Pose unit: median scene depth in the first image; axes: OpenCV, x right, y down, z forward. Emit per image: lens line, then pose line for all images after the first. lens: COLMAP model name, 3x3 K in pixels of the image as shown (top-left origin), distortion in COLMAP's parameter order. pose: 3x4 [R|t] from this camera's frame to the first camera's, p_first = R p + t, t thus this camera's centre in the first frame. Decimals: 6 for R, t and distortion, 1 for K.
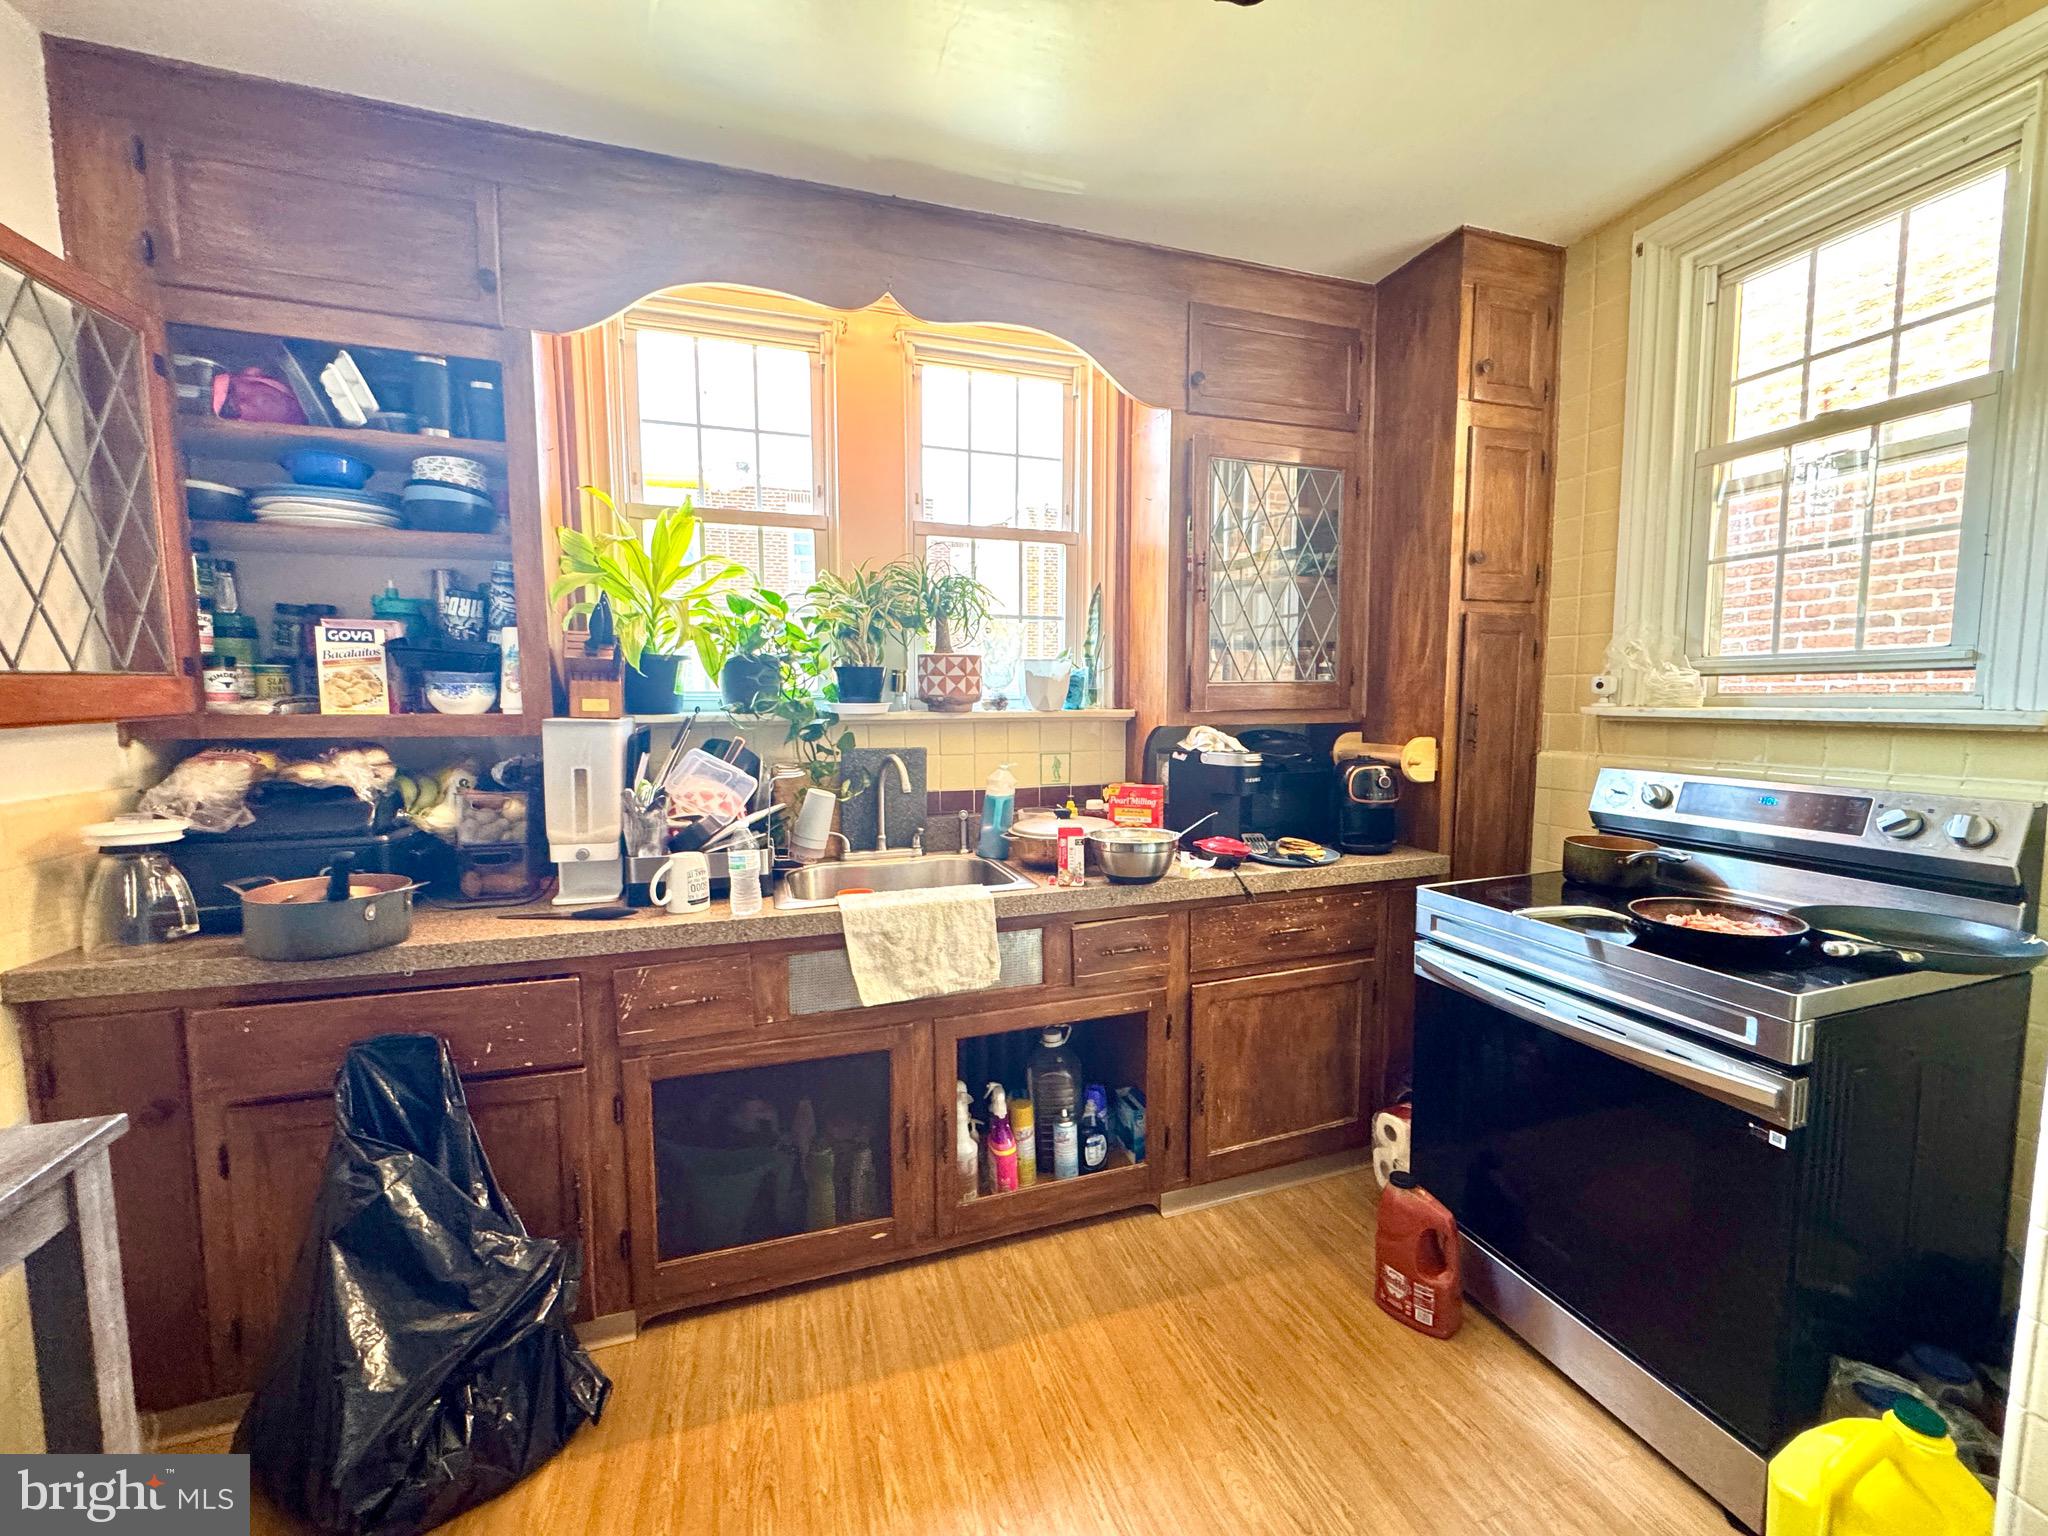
lens RADIAL K [[819.5, 0, 1026.8], [0, 819.5, 765.3], [0, 0, 1]] dist [0.002005, -0.001047]
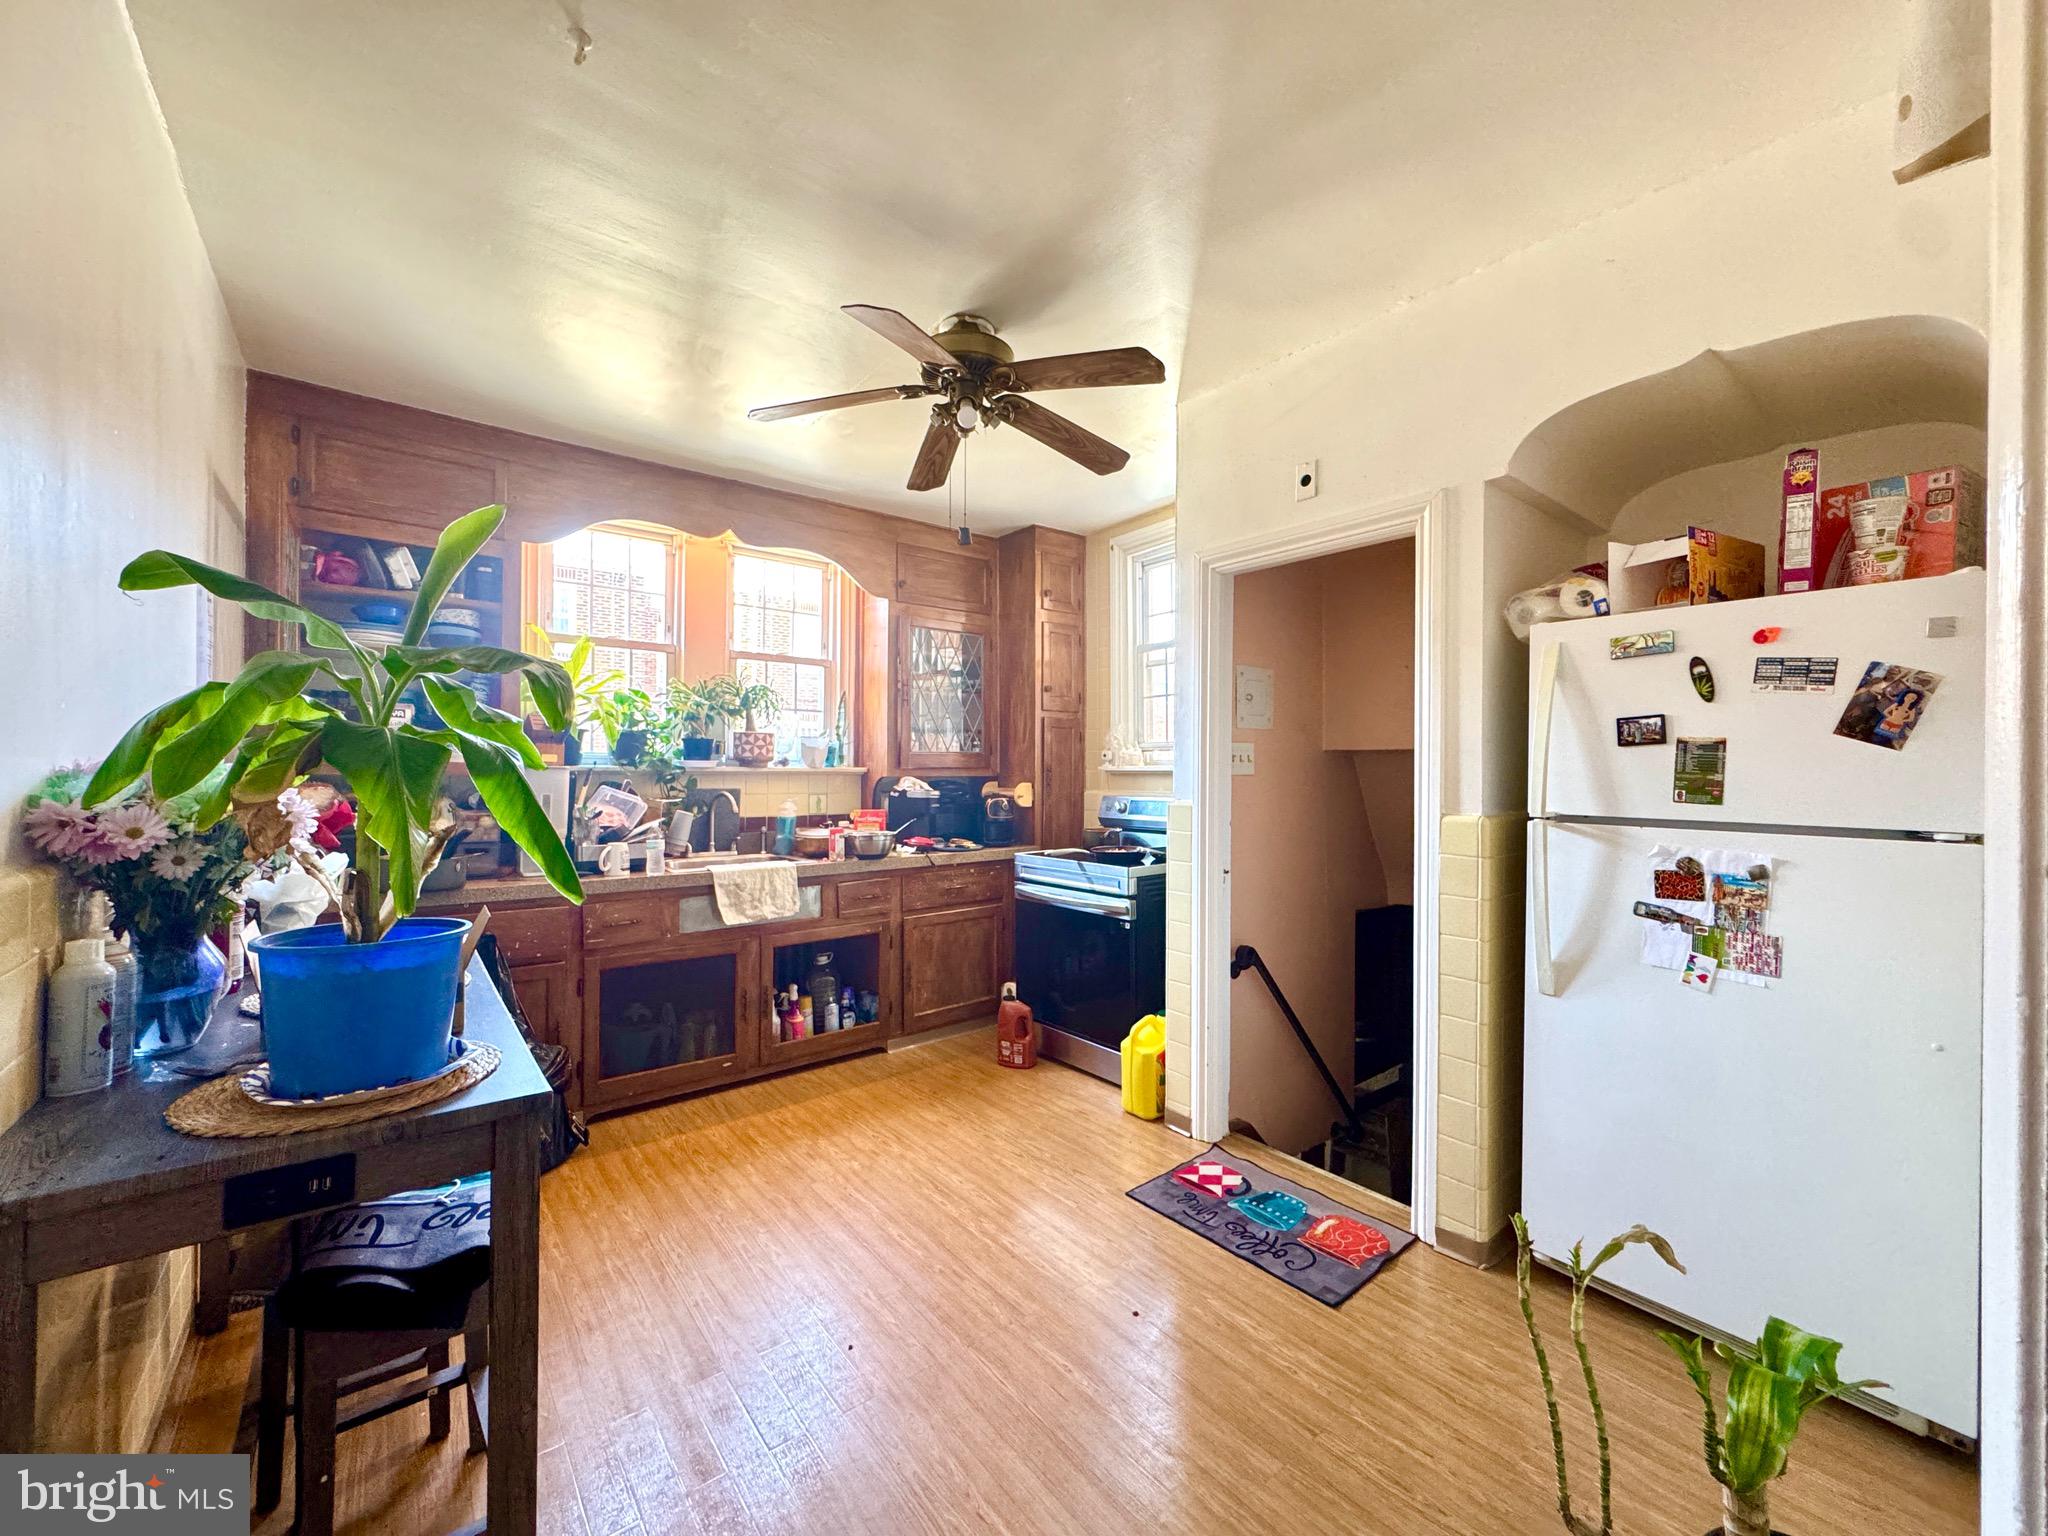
lens RADIAL K [[819.5, 0, 1025.9], [0, 819.5, 768.7], [0, 0, 1]] dist [0.002005, -0.001047]
pose [[0.936726, 0.007559, 0.349982, -0.174258], [0.024252, 0.995963, -0.086421, 0.101143], [-0.349222, 0.089441, 0.932762, -0.779771]]
